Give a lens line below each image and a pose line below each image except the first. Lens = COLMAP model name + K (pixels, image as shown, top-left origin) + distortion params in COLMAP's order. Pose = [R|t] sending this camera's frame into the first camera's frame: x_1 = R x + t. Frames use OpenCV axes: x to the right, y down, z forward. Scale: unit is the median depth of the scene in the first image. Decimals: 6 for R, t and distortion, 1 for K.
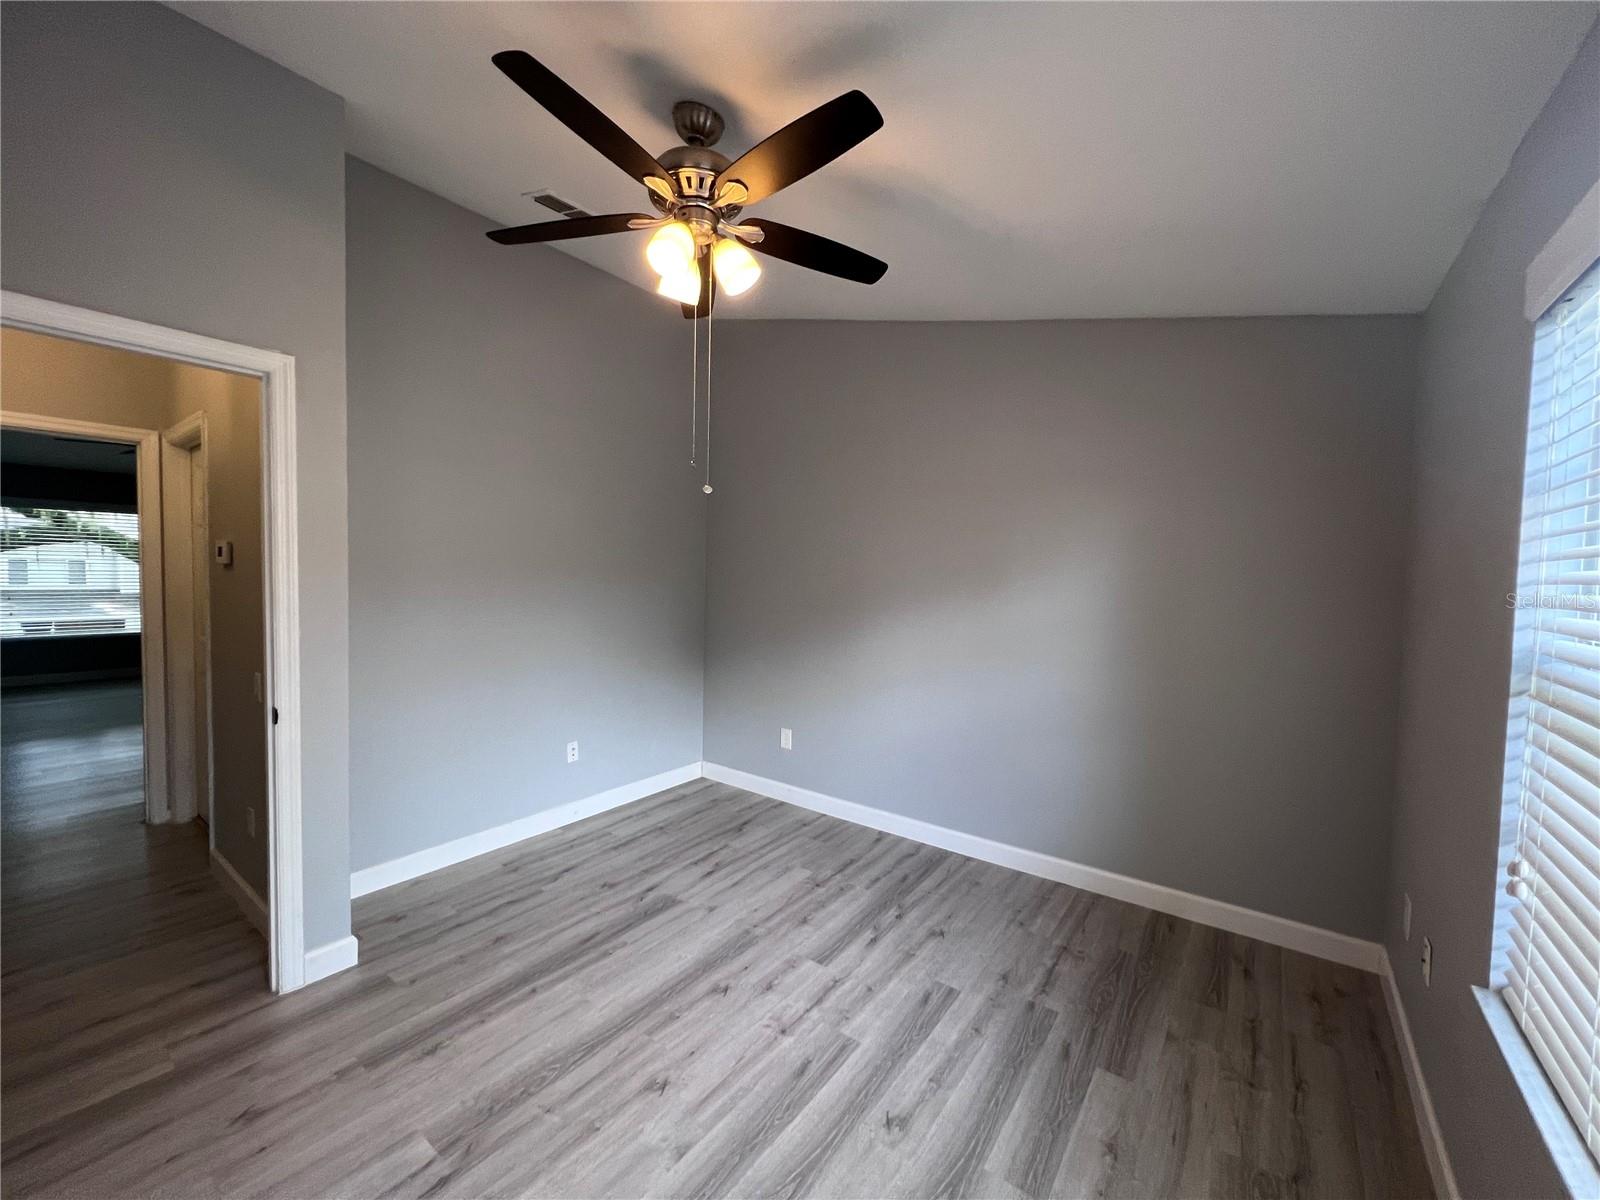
lens RADIAL K [[640.0, 0, 797.0], [0, 640.0, 597.3], [0, 0, 1]] dist [-0.002996, 0.000332]
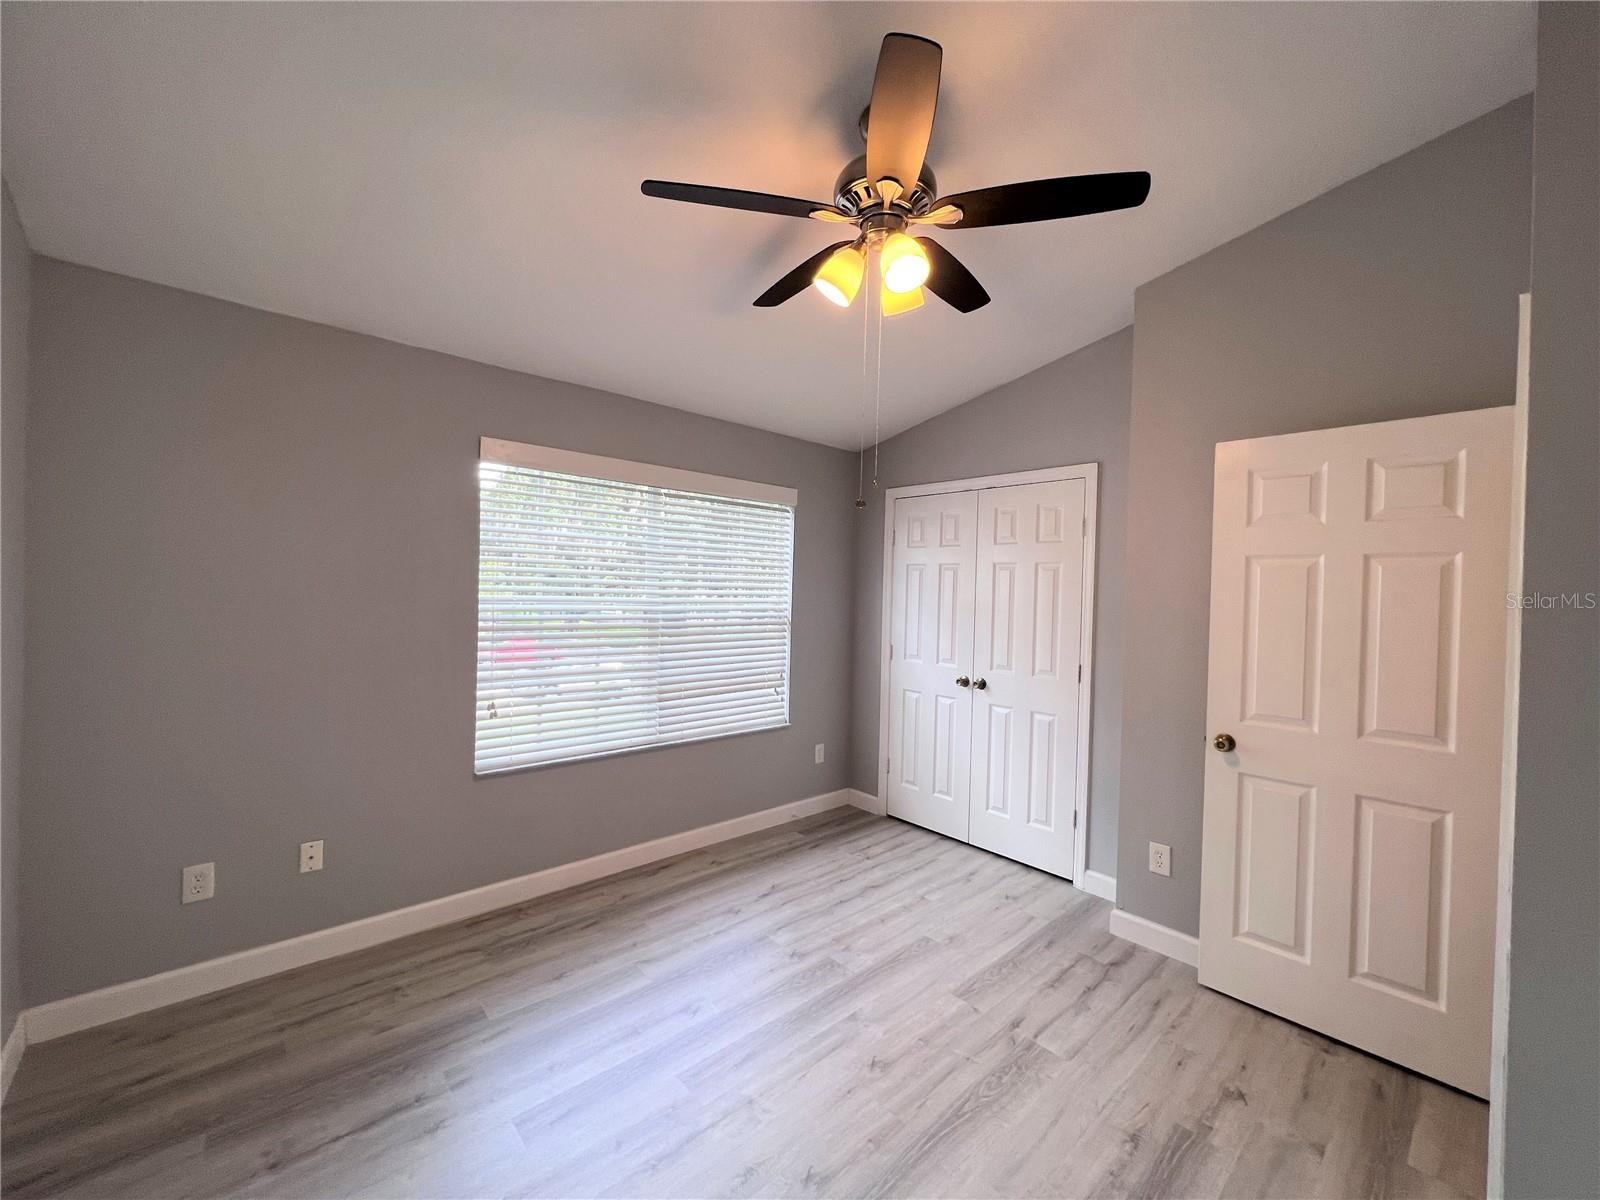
lens RADIAL K [[640.3, 0, 796.9], [0, 640.3, 598.2], [0, 0, 1]] dist [-0.004063, 0.000655]
pose [[-0.979481, -0.049893, 0.195264, -0.235954], [-0.038828, 0.997437, 0.060091, -0.090105], [-0.197762, 0.051276, -0.978908, 1.909313]]
